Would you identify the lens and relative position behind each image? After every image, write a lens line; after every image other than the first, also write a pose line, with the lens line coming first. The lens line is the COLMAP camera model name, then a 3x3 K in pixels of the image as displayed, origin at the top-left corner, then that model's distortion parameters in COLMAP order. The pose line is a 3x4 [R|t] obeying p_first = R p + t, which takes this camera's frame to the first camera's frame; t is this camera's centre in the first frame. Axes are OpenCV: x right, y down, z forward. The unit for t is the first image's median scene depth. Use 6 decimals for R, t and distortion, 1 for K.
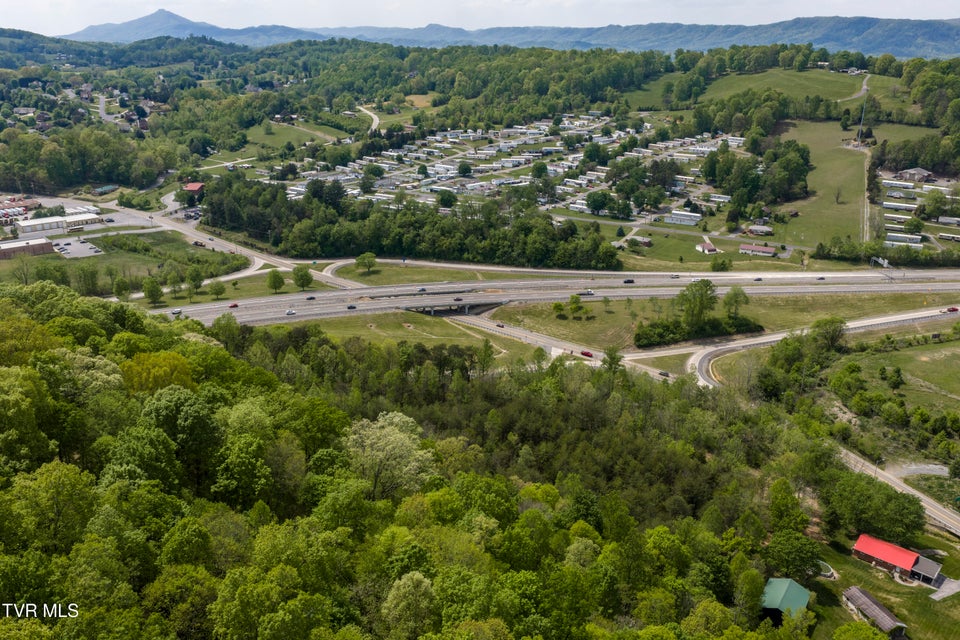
lens RADIAL K [[792.4, 0, 482.8], [0, 792.4, 318.7], [0, 0, 1]] dist [0.014537, -0.019622]
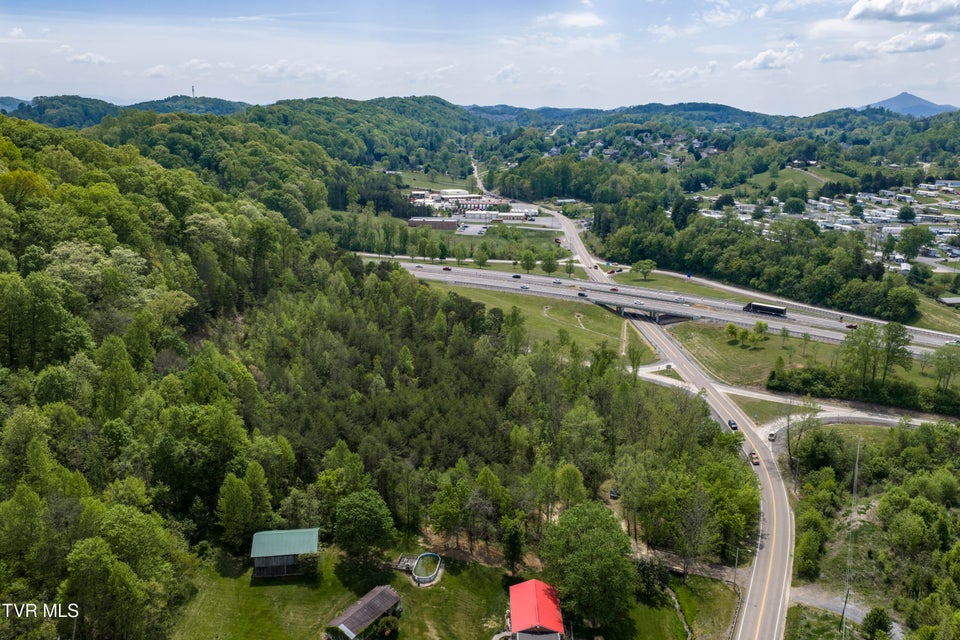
lens RADIAL K [[792.4, 0, 482.8], [0, 792.4, 318.7], [0, 0, 1]] dist [0.014537, -0.019622]
pose [[0.662422, 0.185616, -0.725771, 0.416627], [-0.255988, 0.966585, 0.013560, 0.023222], [0.704036, 0.176807, 0.687803, 0.201664]]
